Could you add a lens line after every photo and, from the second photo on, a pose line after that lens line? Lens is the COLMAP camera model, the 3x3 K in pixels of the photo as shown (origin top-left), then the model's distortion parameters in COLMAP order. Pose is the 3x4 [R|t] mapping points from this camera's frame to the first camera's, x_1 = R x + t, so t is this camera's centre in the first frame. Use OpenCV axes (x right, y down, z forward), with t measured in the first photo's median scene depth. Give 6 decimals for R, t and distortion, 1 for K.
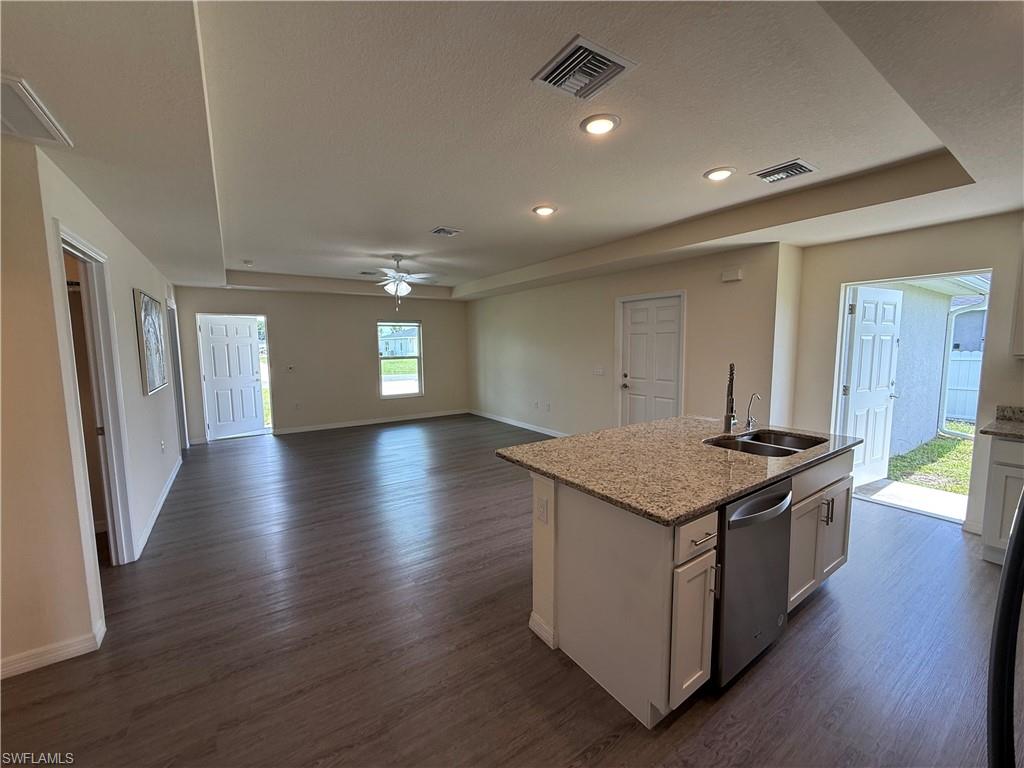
lens RADIAL K [[409.5, 0, 509.3], [0, 409.5, 385.4], [0, 0, 1]] dist [0.001207, 0.000152]
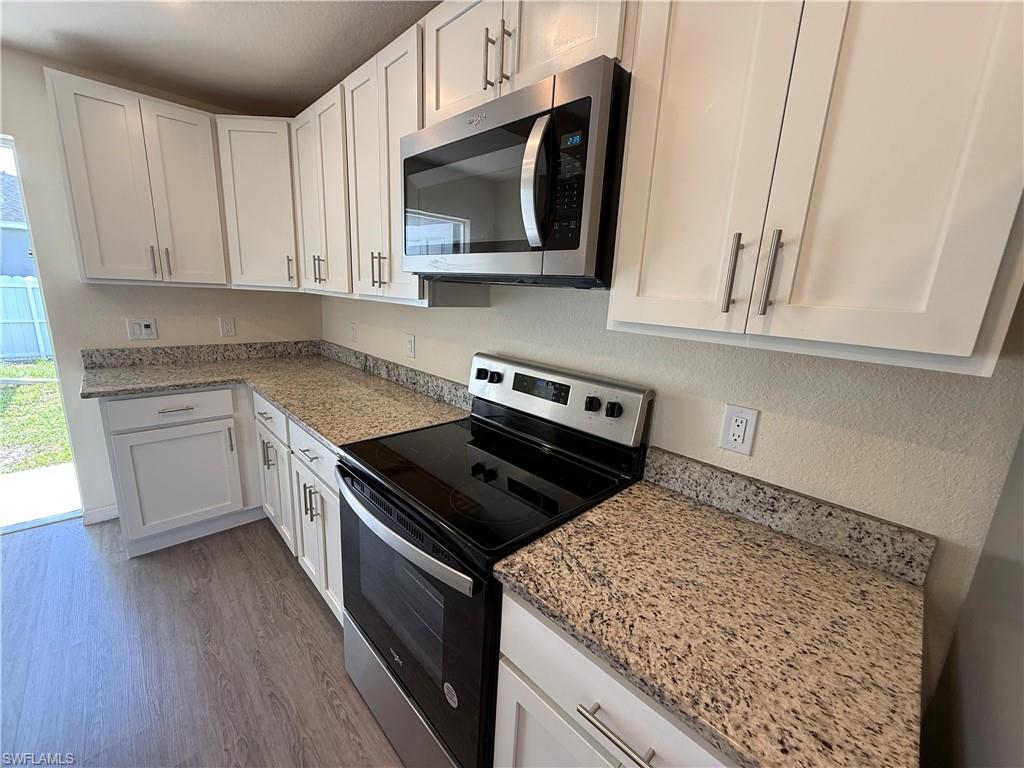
lens RADIAL K [[409.5, 0, 509.3], [0, 409.5, 385.4], [0, 0, 1]] dist [0.001207, 0.000152]
pose [[-0.174036, -0.220032, 0.959842, 0.362893], [0.047345, 0.971721, 0.231339, -0.021750], [-0.983600, 0.085705, -0.158697, 0.388750]]
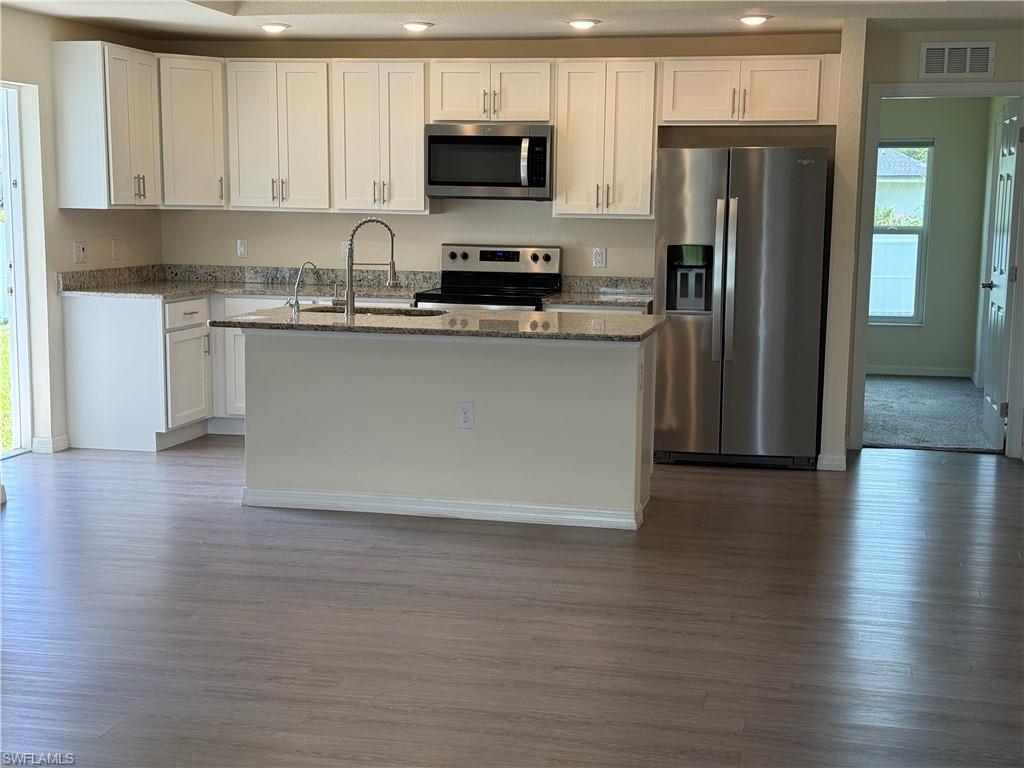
lens RADIAL K [[1408.9, 0, 513.1], [0, 1408.9, 400.1], [0, 0, 1]] dist [0.131847, -0.020875]
pose [[-0.680127, -0.103251, 0.725787, -1.378085], [0.066142, 0.977352, 0.201020, -0.202802], [-0.730105, 0.184724, -0.657894, 2.258983]]
